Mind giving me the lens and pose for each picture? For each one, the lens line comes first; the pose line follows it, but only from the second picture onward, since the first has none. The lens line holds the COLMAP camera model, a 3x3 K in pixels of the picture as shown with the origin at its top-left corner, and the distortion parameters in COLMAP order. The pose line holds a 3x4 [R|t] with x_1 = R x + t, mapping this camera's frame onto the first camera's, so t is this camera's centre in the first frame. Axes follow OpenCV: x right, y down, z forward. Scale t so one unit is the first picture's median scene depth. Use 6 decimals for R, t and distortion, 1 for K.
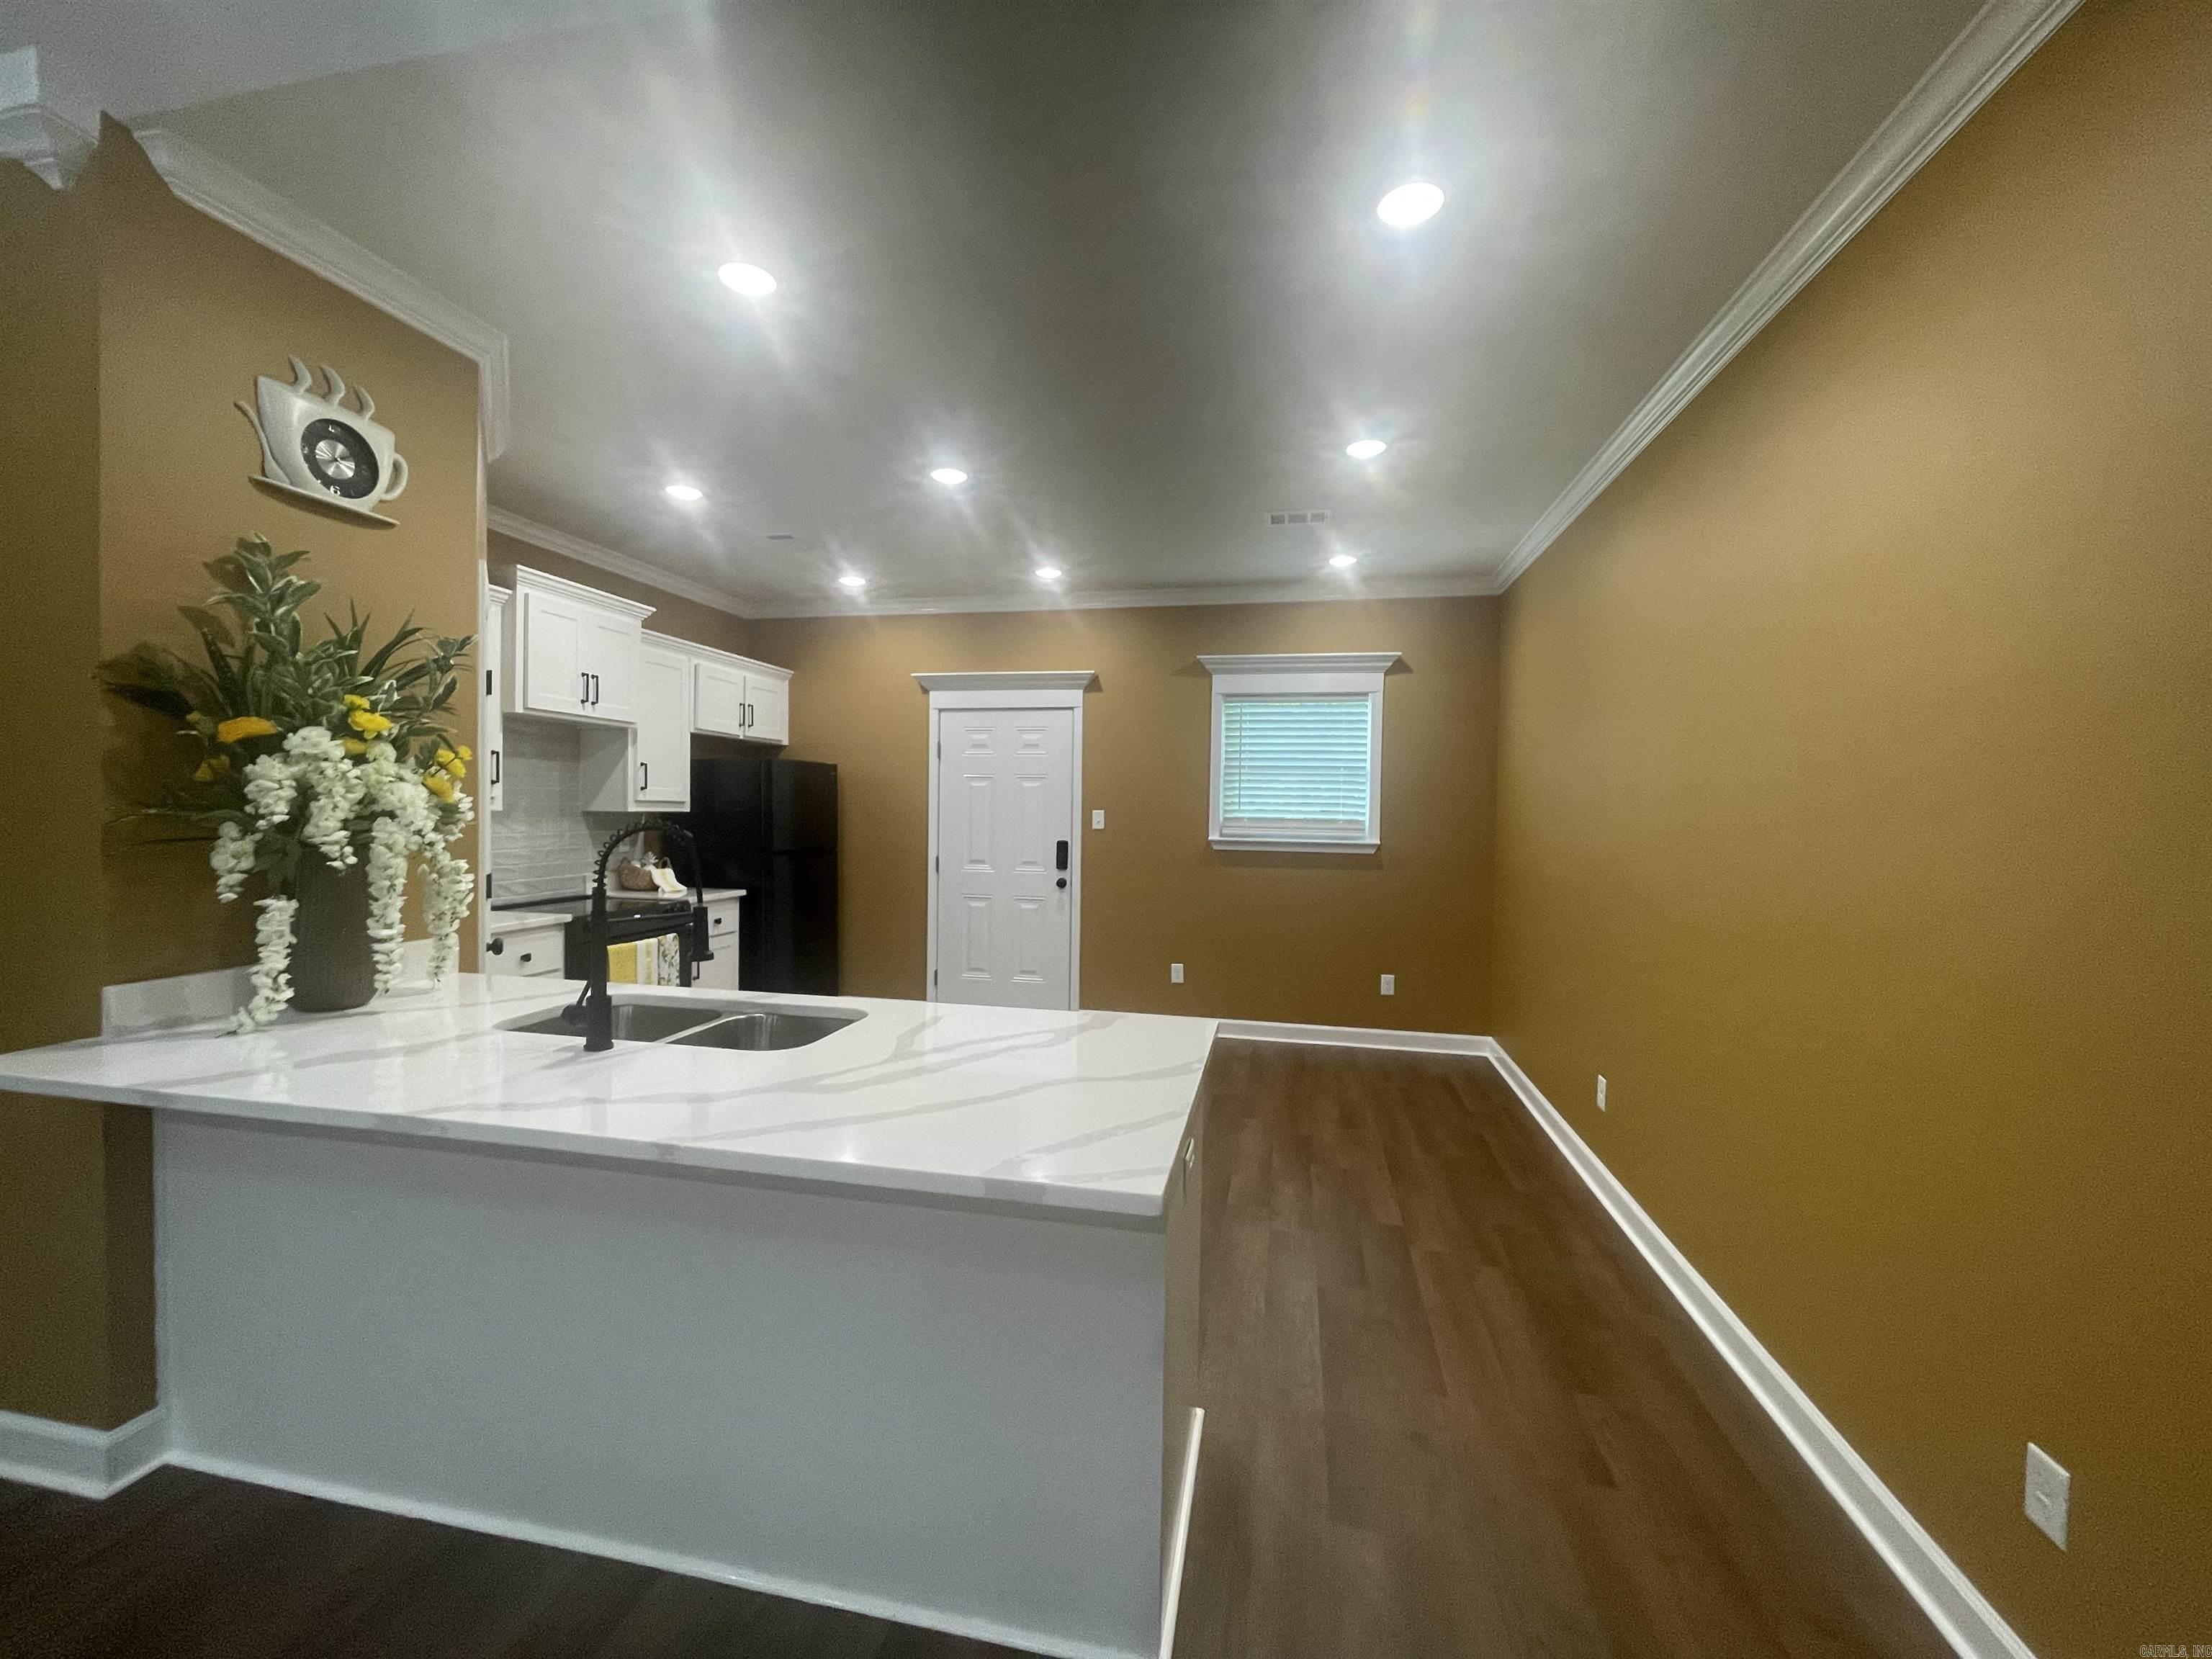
lens RADIAL K [[889.6, 0, 1107.1], [0, 889.6, 824.5], [0, 0, 1]] dist [-0.001560, -0.000094]
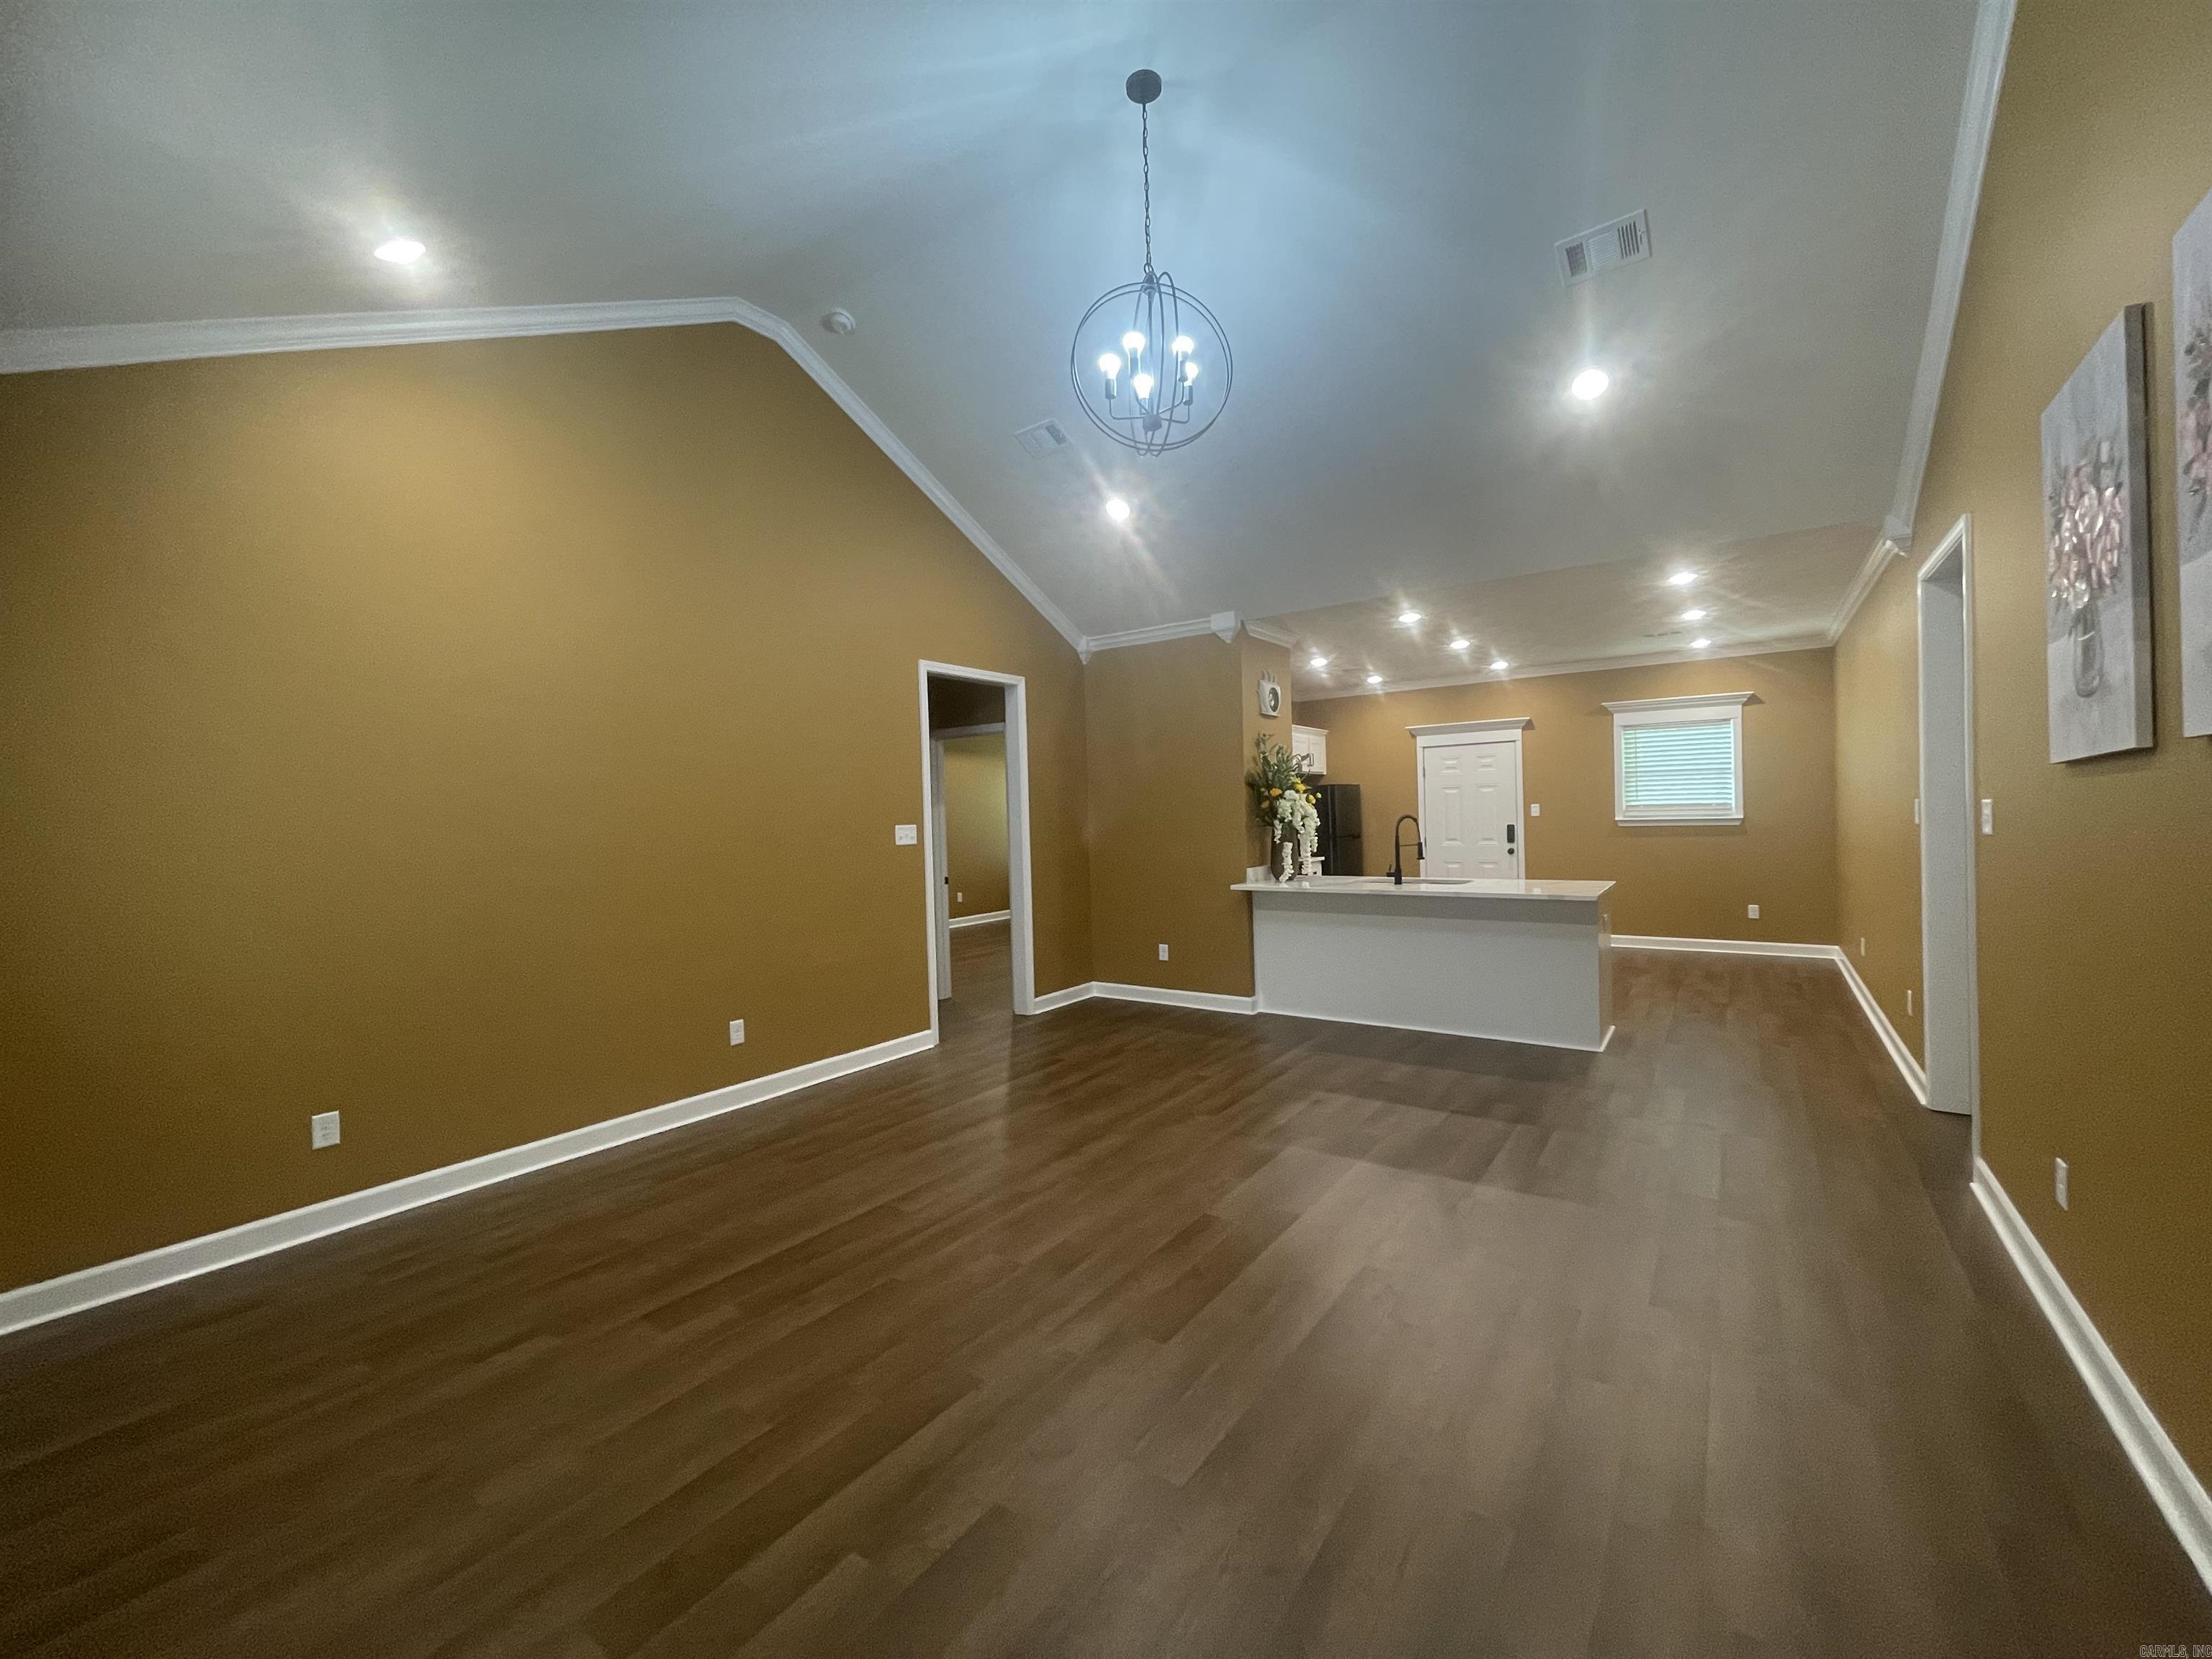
lens RADIAL K [[916.8, 0, 1101.3], [0, 916.8, 840.0], [0, 0, 1]] dist [-0.001329, -0.000173]
pose [[0.915610, -0.032545, -0.400748, -0.070662], [0.037386, 0.999292, 0.004266, 0.012197], [0.400325, -0.018888, 0.916178, -0.881995]]
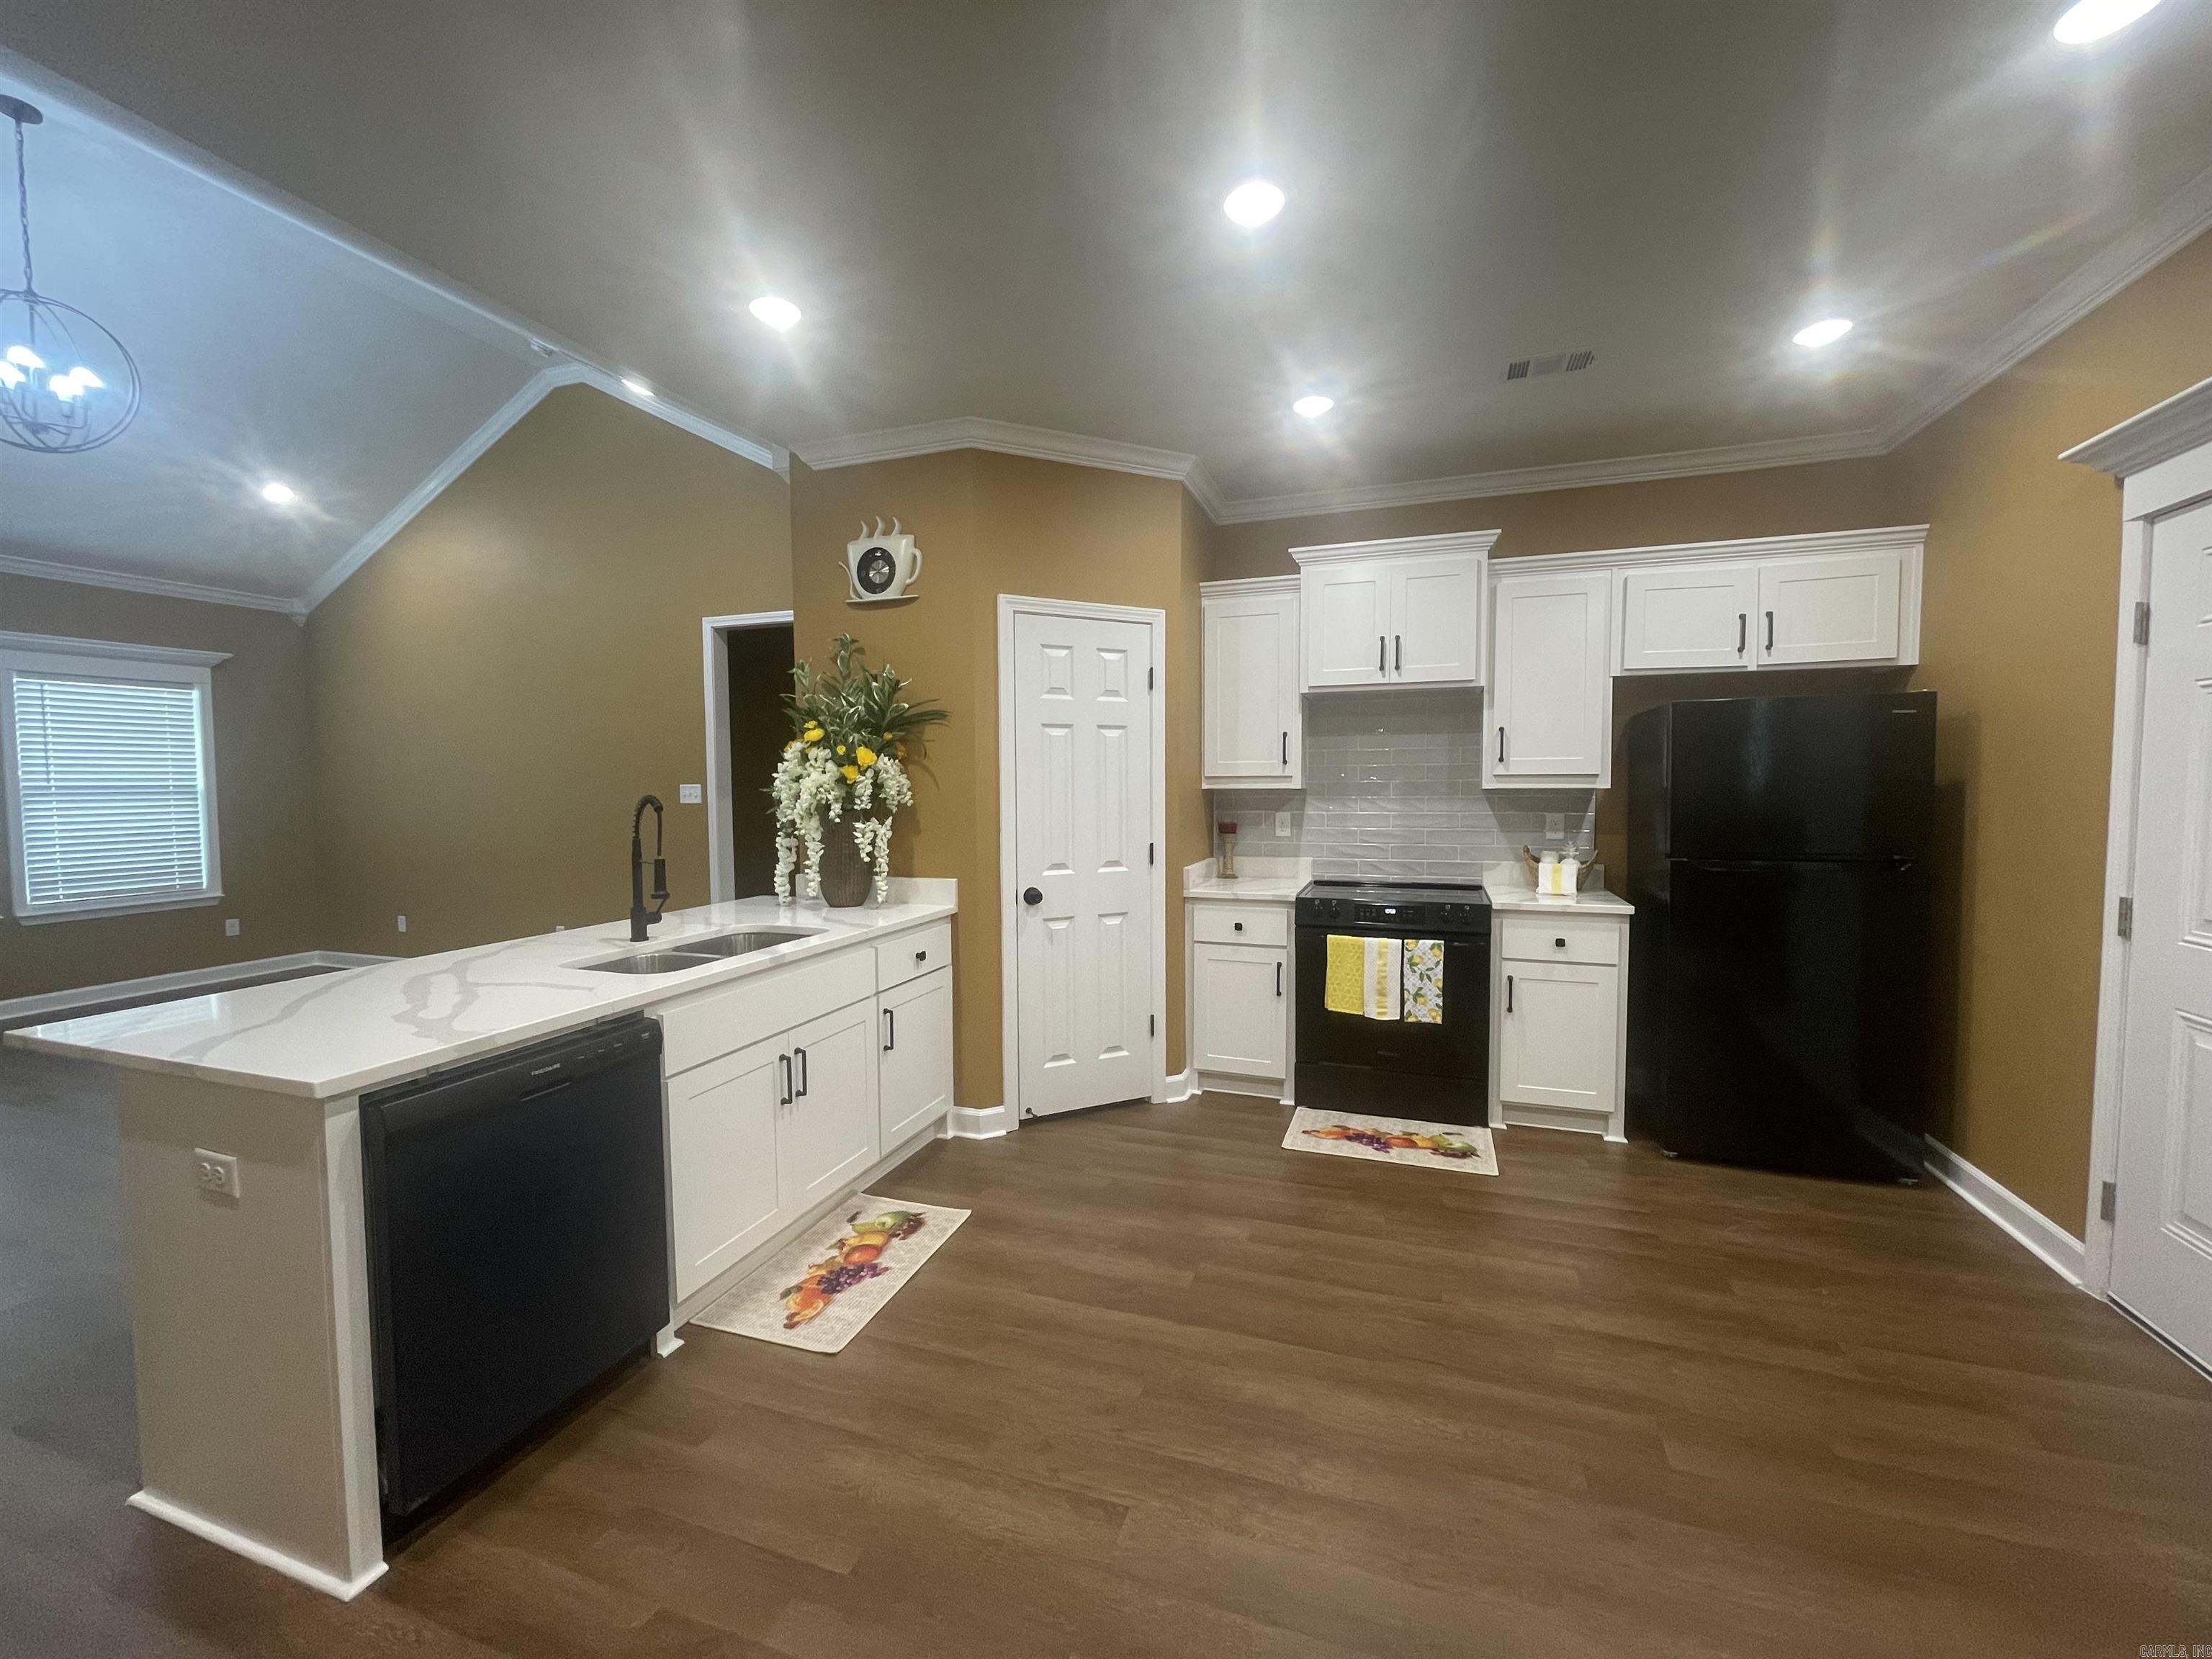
lens RADIAL K [[889.5, 0, 1106.0], [0, 889.5, 829.5], [0, 0, 1]] dist [-0.002545, 0.000298]
pose [[-0.137242, 0.041176, -0.989681, 0.293868], [-0.012469, 0.998985, 0.043292, -0.007505], [0.990459, 0.018282, -0.136590, 0.695298]]
